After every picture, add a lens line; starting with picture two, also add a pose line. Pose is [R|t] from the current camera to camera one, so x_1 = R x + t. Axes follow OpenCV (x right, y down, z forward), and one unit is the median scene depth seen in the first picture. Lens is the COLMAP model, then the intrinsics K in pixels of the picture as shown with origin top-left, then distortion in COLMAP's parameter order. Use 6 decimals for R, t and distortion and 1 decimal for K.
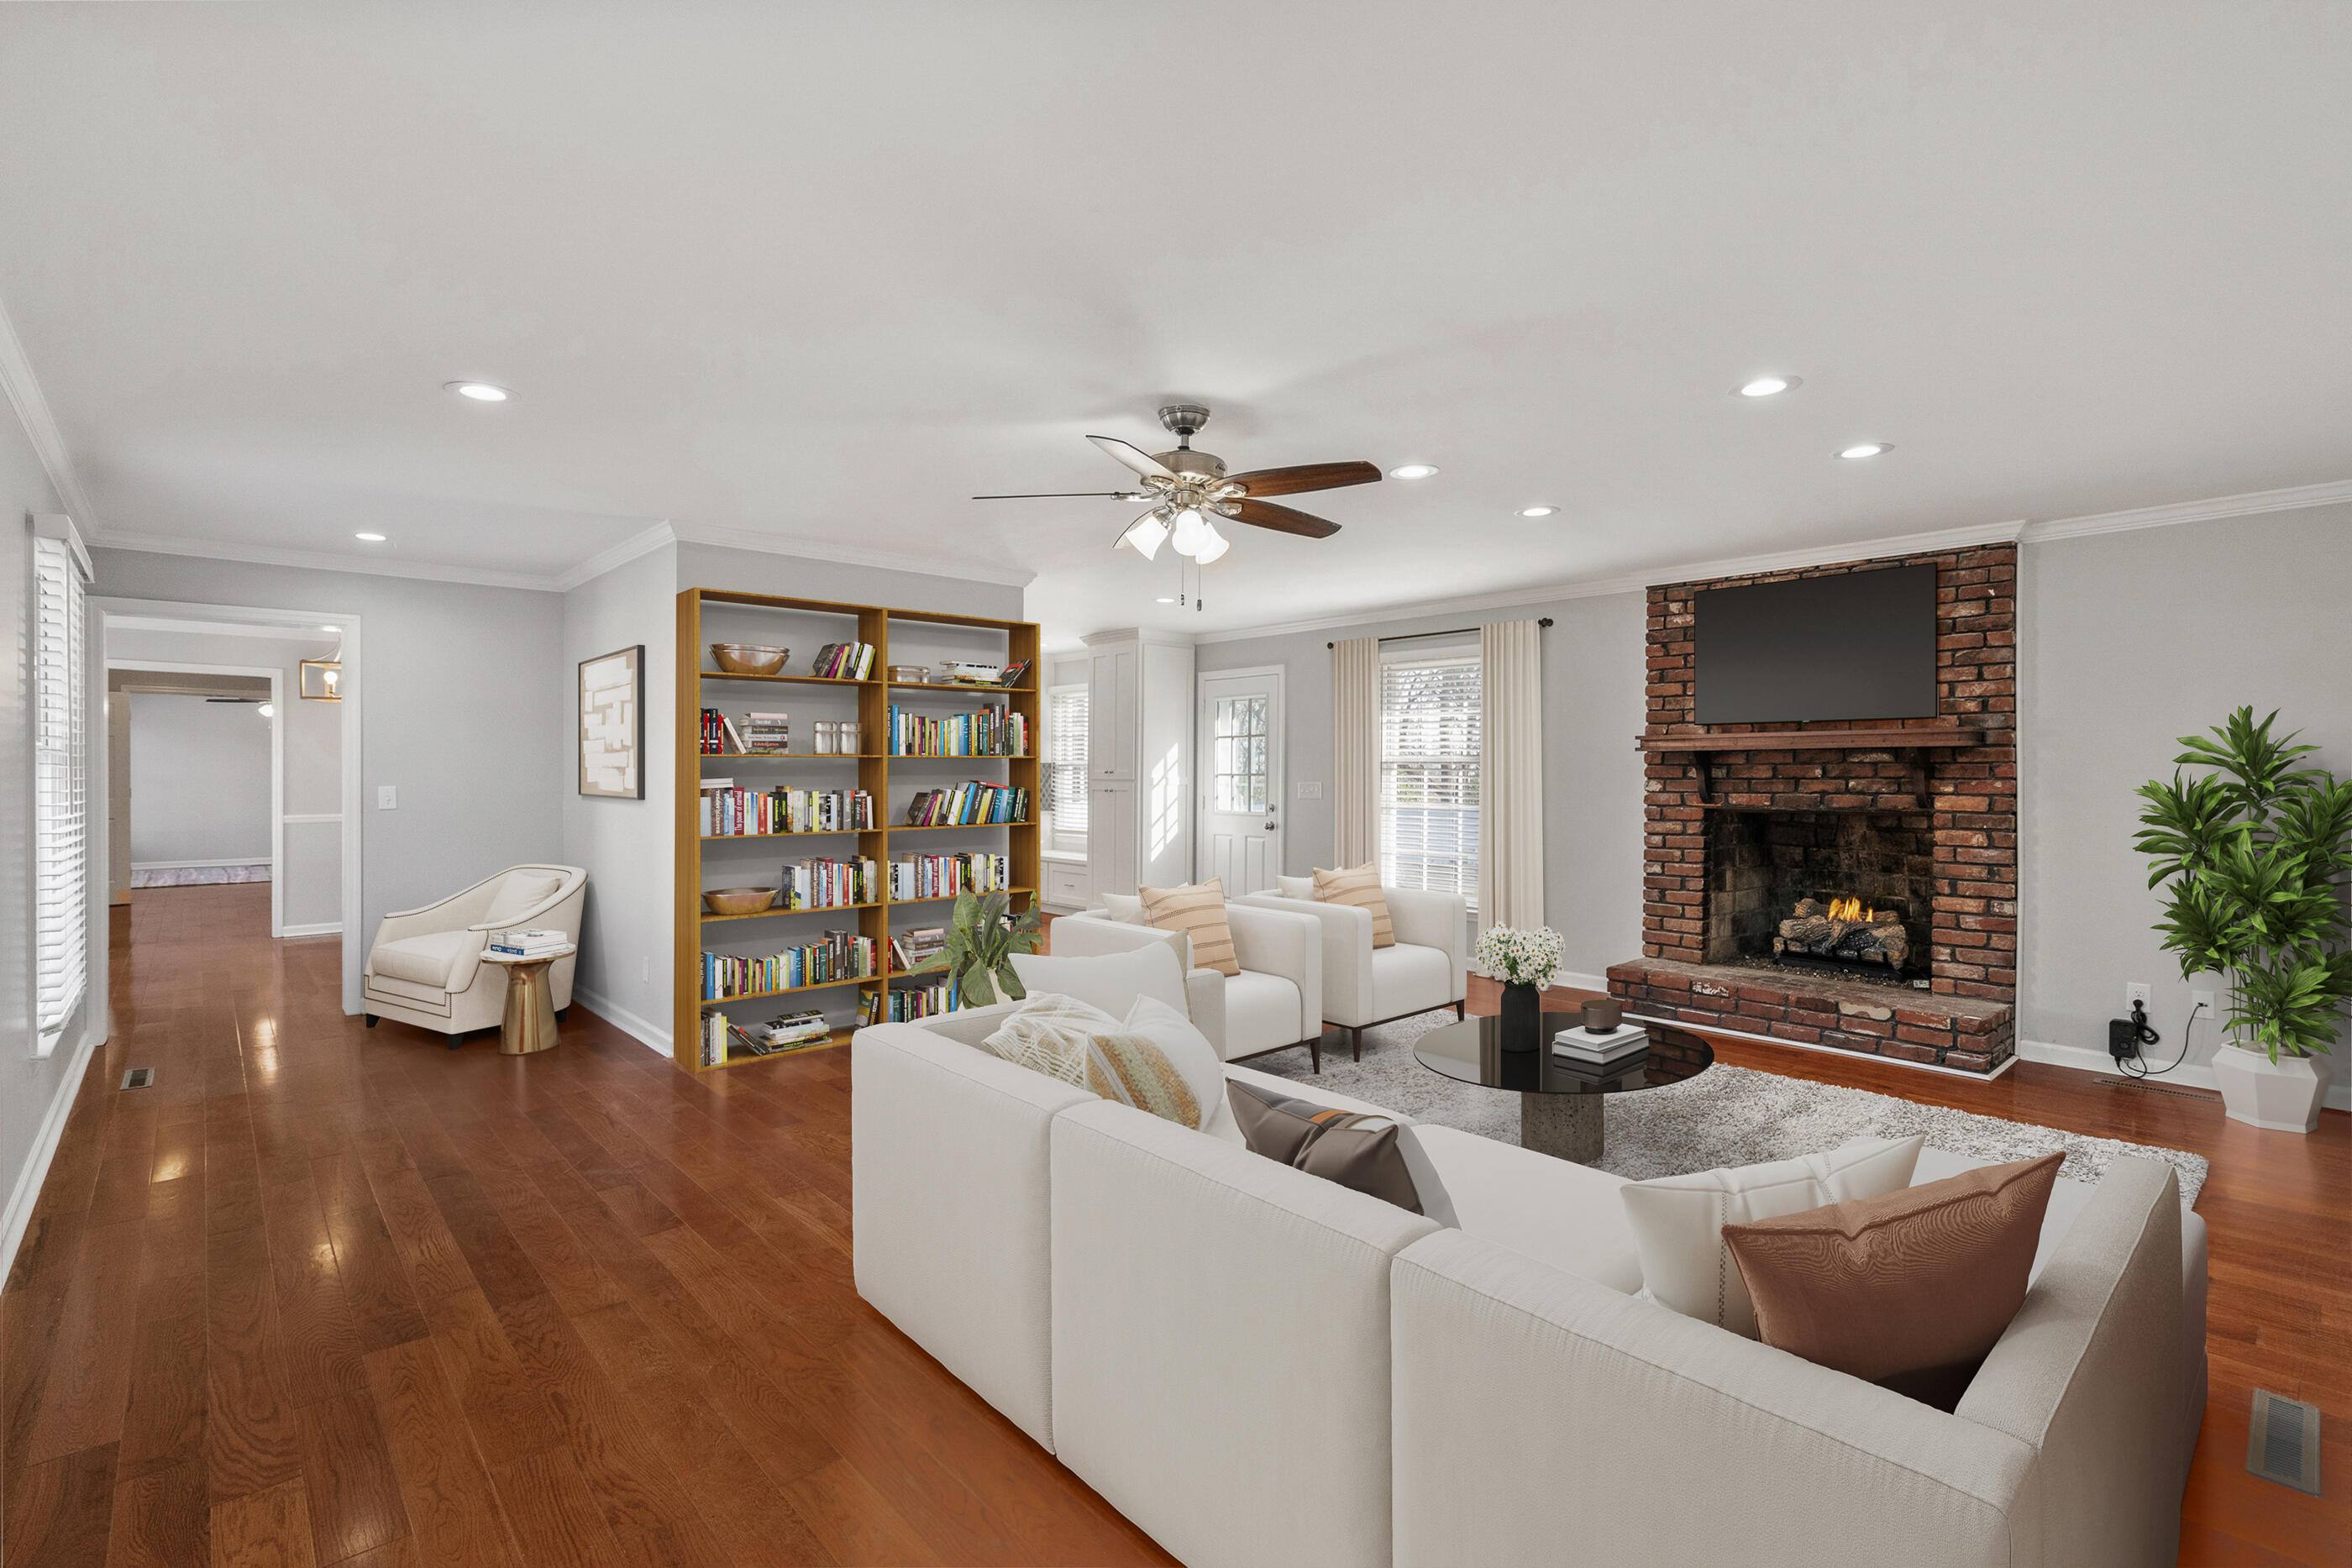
lens RADIAL K [[1075.4, 0, 1175.0], [0, 1075.4, 776.9], [0, 0, 1]] dist [-0.003023, 0.000077]
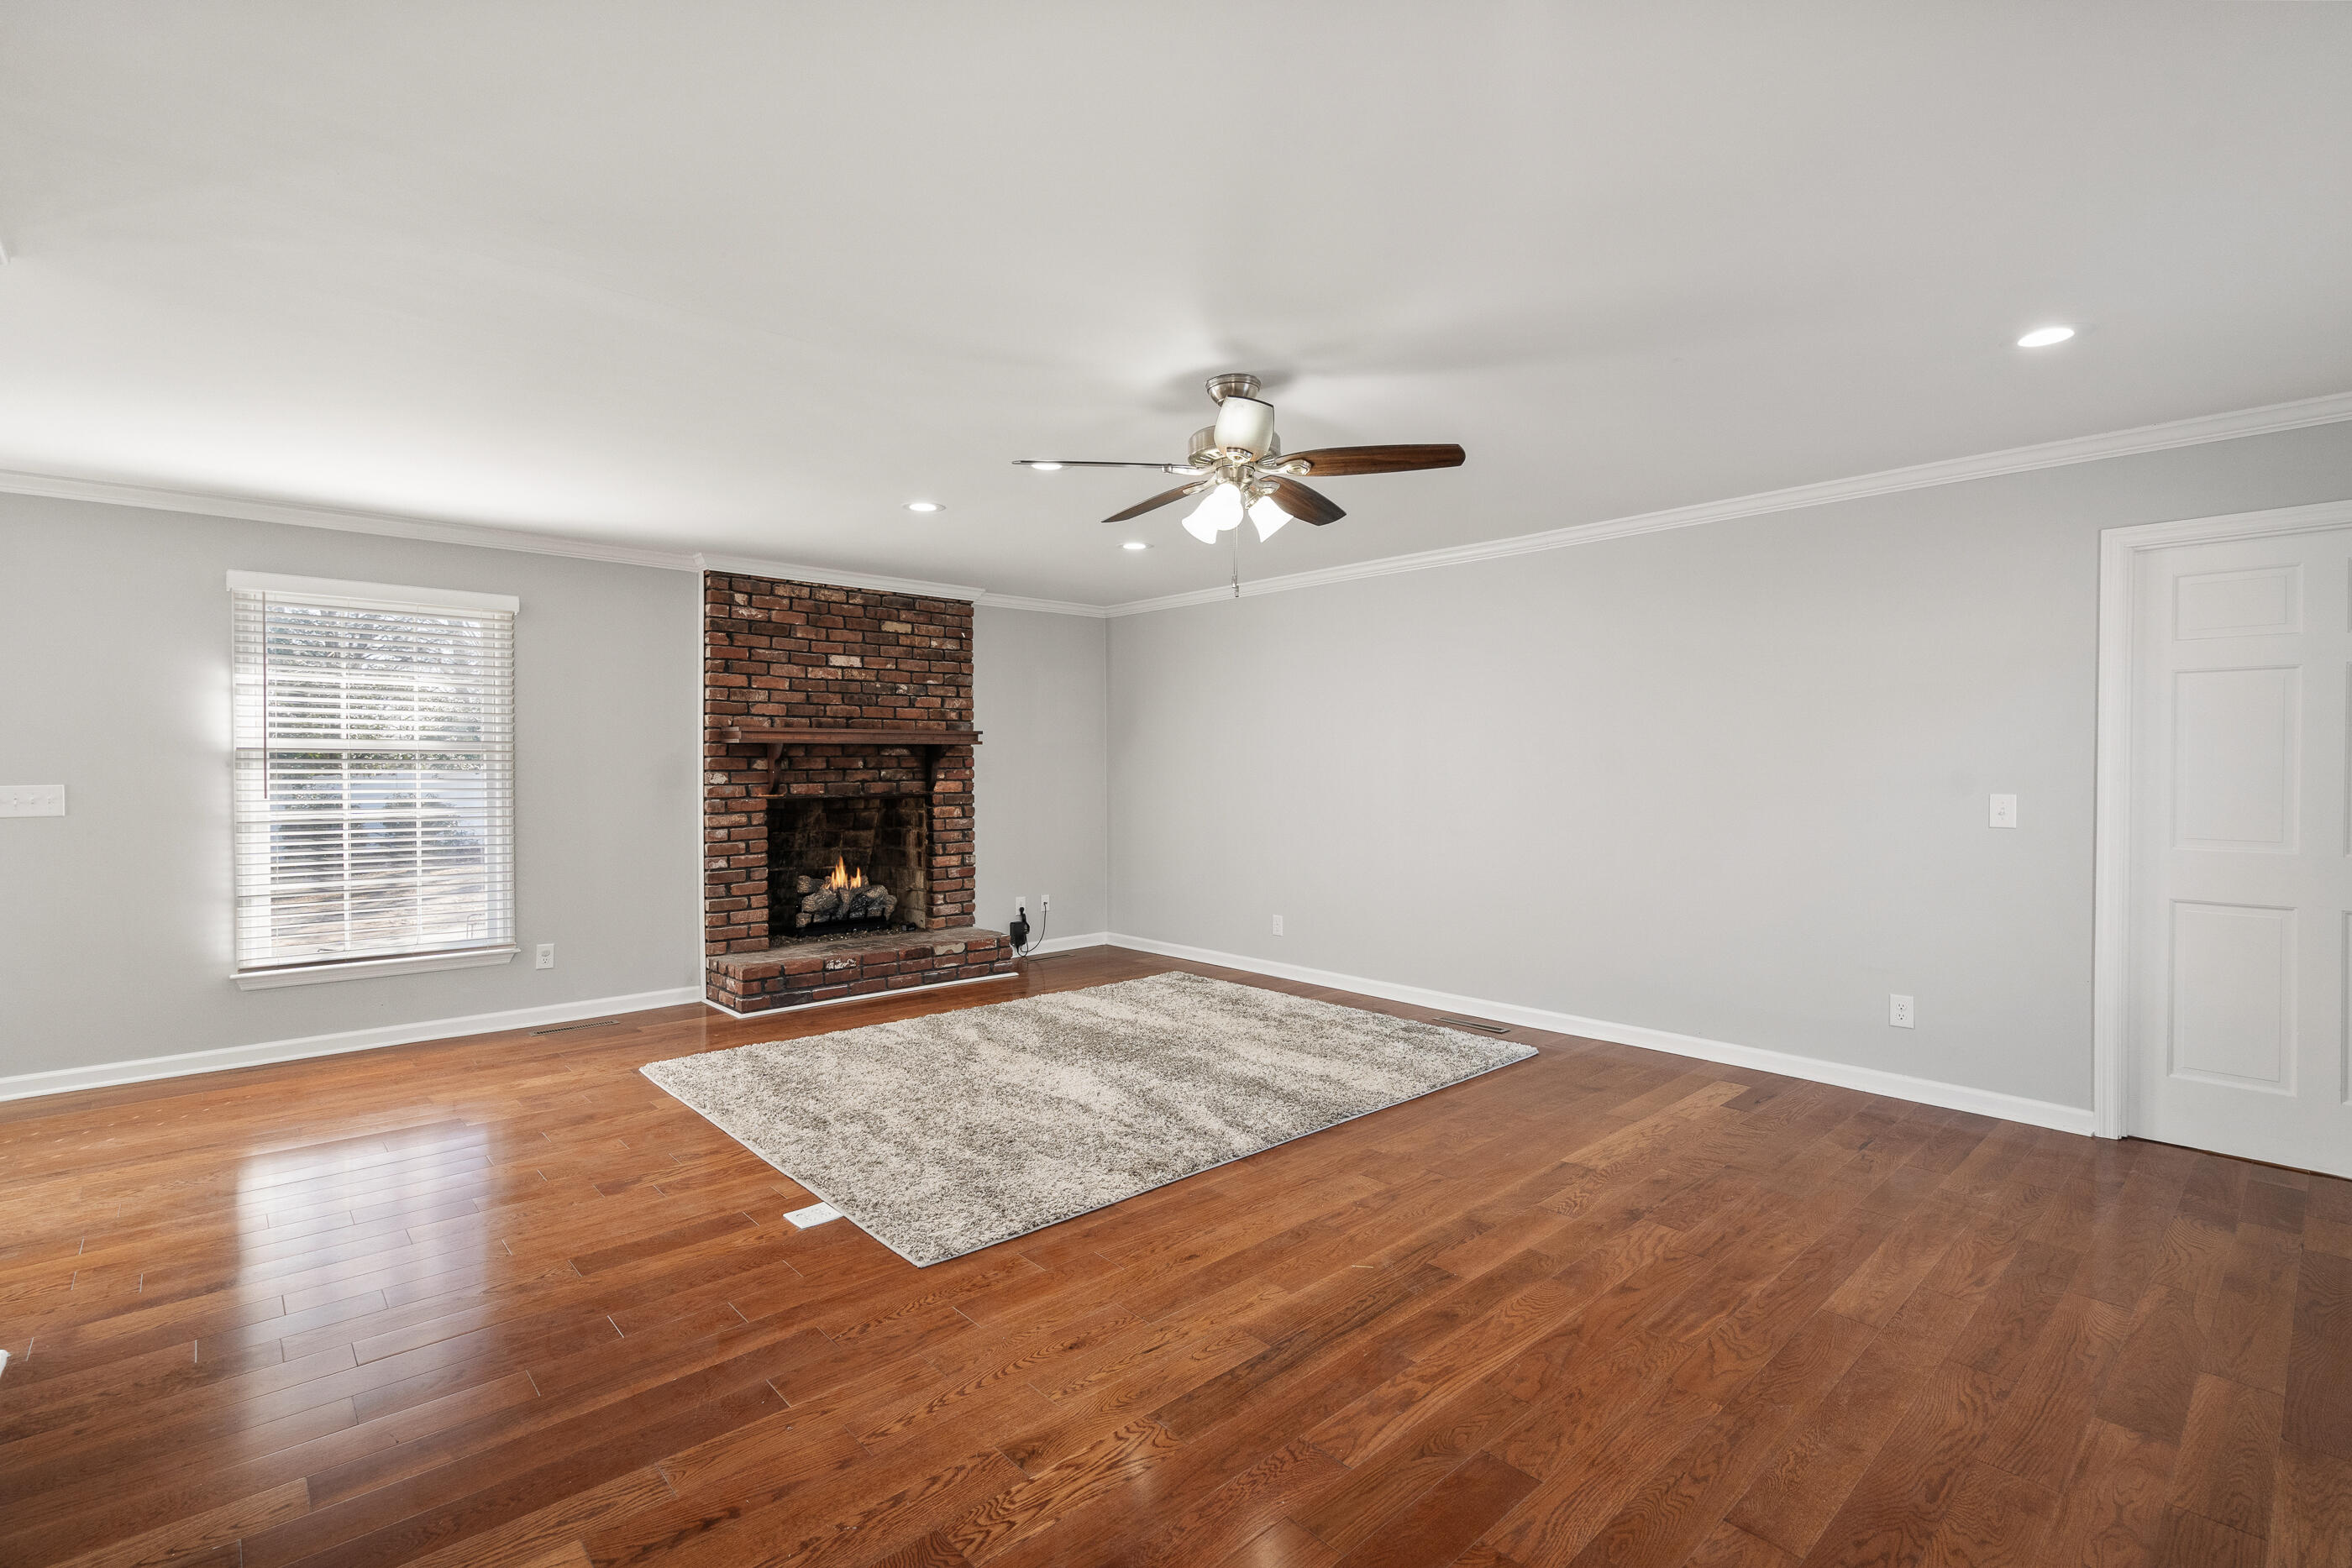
lens RADIAL K [[1075.4, 0, 1175.1], [0, 1075.4, 776.2], [0, 0, 1]] dist [-0.003023, 0.000077]
pose [[0.004763, -0.013805, 0.999893, -0.575268], [0.006582, 0.999883, 0.013774, -0.004714], [-0.999967, 0.006516, 0.004854, 0.644392]]
